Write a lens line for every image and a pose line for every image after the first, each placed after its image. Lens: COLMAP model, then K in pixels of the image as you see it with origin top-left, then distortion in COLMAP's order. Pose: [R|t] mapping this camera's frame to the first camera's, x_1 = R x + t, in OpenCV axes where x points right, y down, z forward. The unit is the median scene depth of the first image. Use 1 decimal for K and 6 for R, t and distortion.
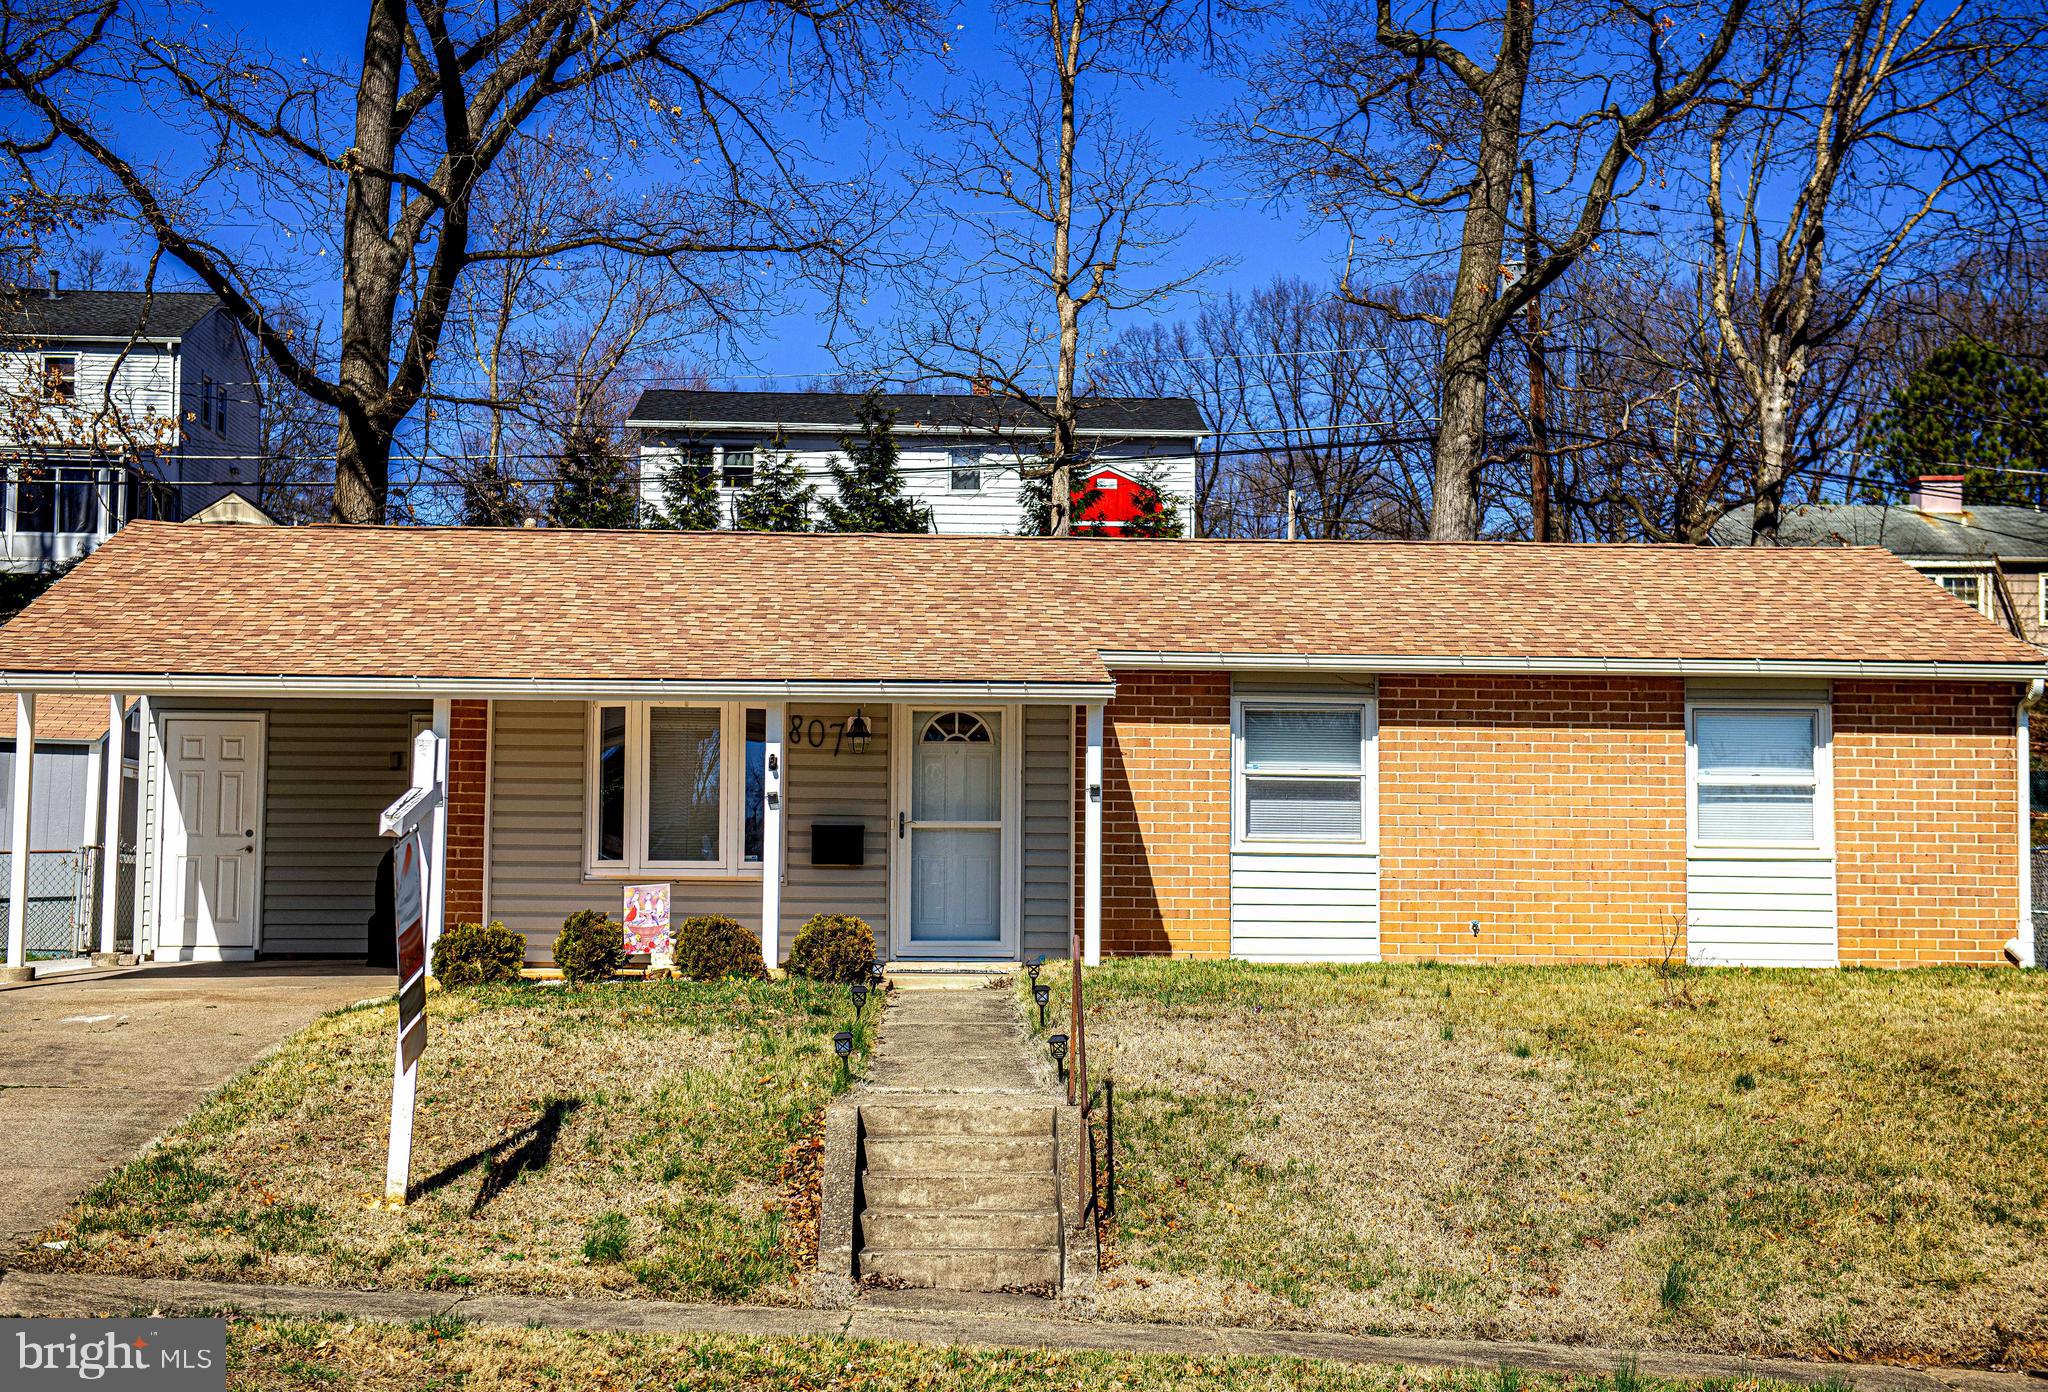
lens RADIAL K [[3241.9, 0, 1012.9], [0, 3241.9, 691.4], [0, 0, 1]] dist [0.174773, 0.000000]
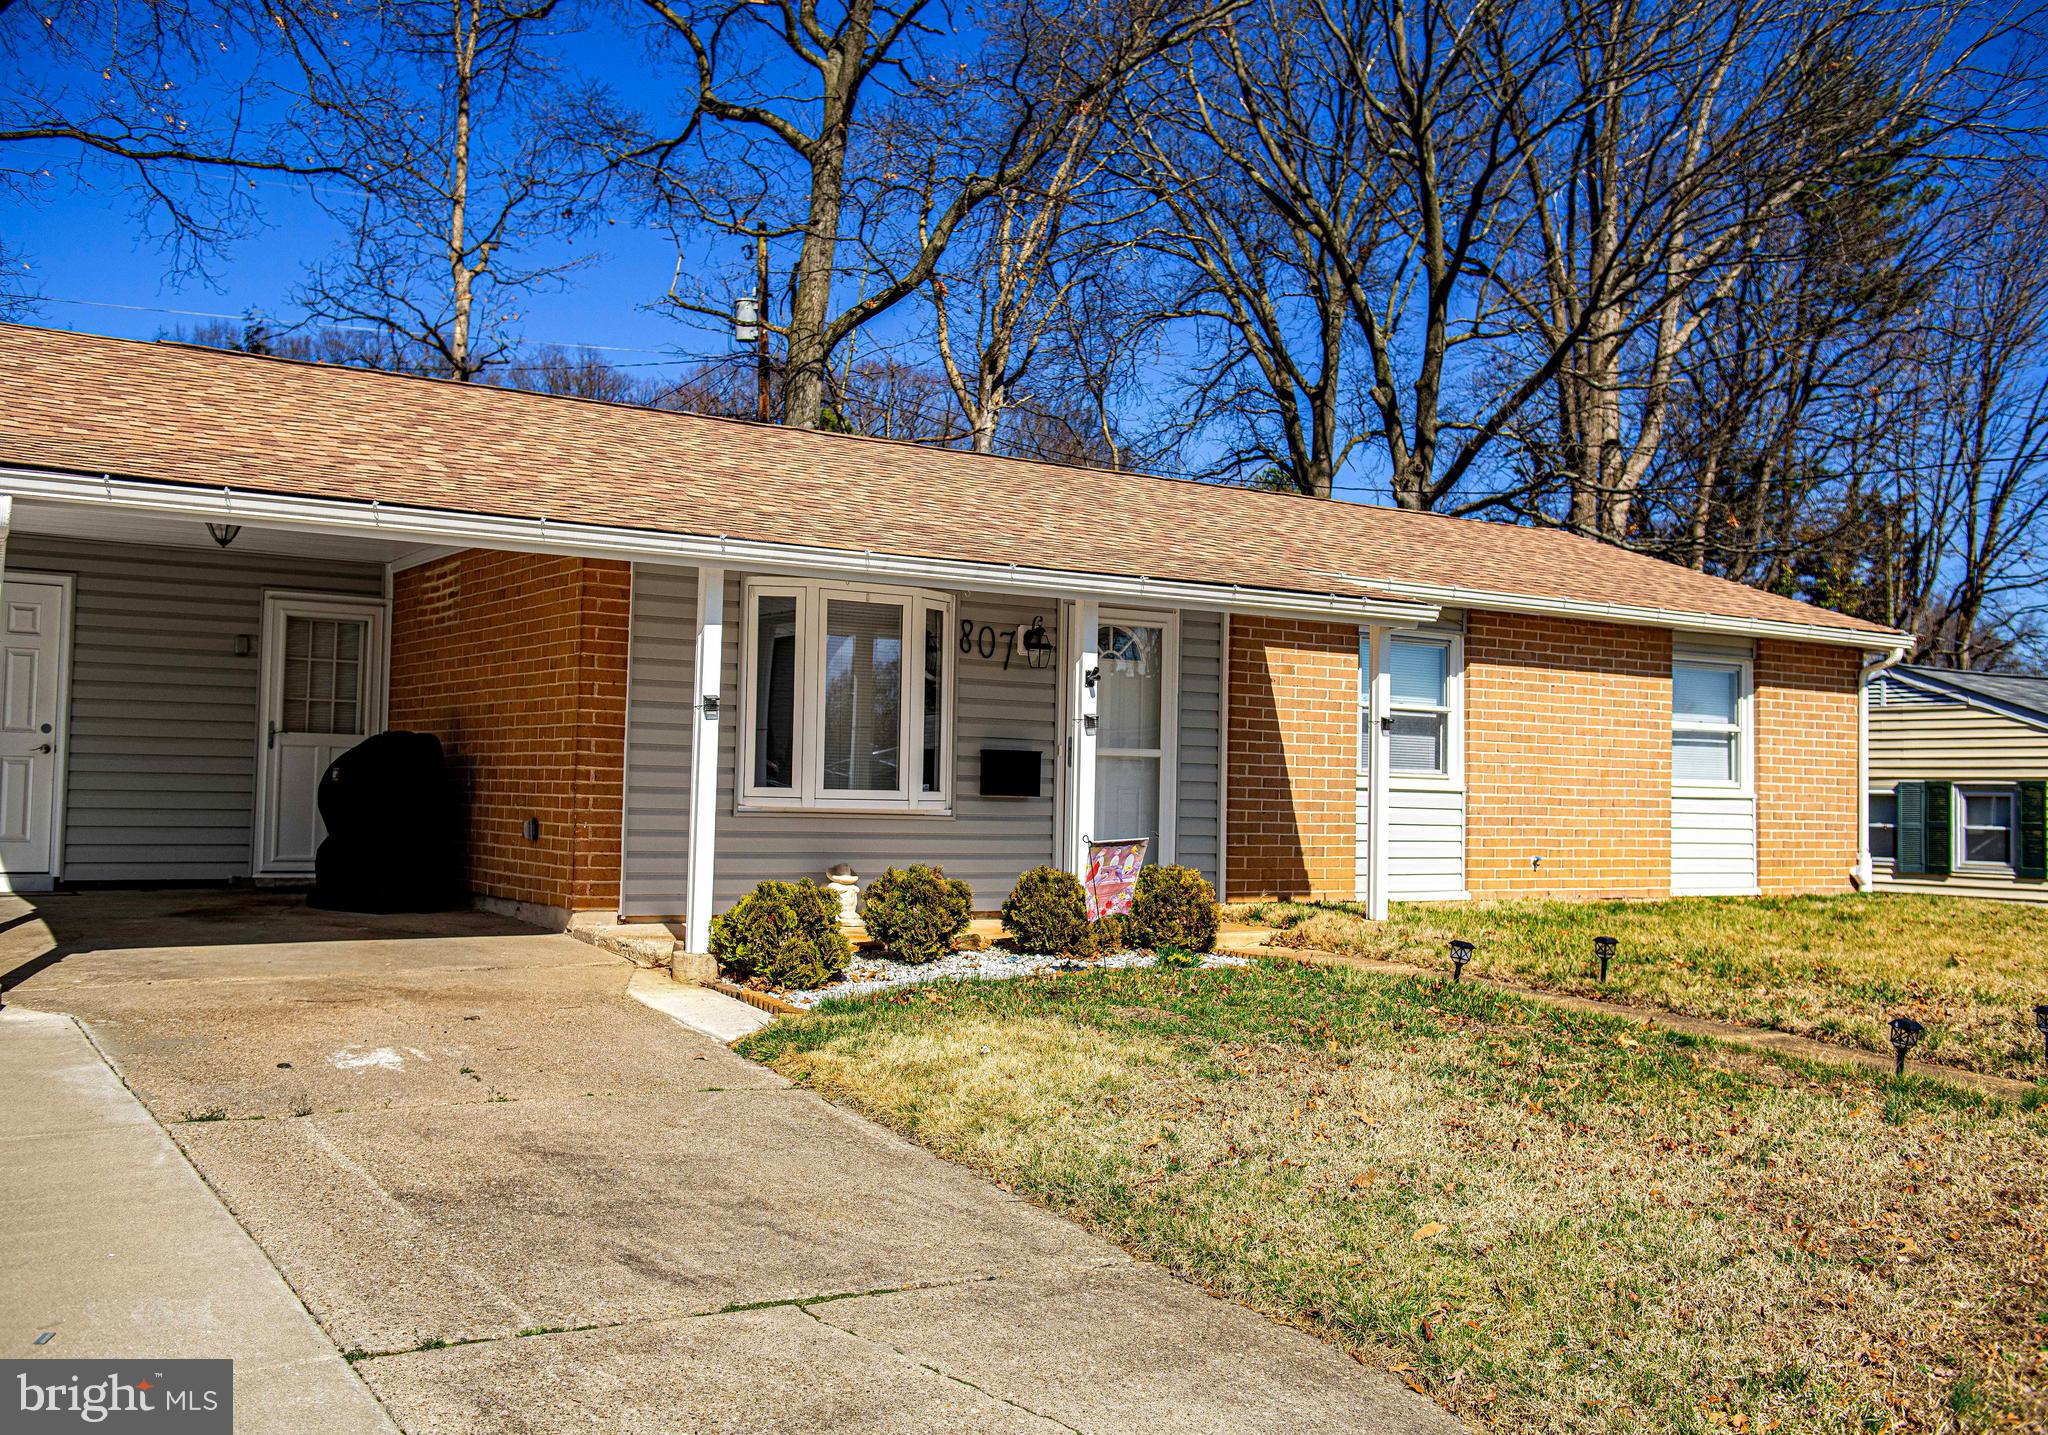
lens RADIAL K [[1981.0, 0, 1028.2], [0, 1981.0, 705.7], [0, 0, 1]] dist [0.008854, 0.000000]
pose [[0.859776, 0.034150, 0.509528, -0.314488], [-0.052141, 0.998418, 0.021064, 0.017995], [-0.508002, -0.044678, 0.860196, 0.541495]]
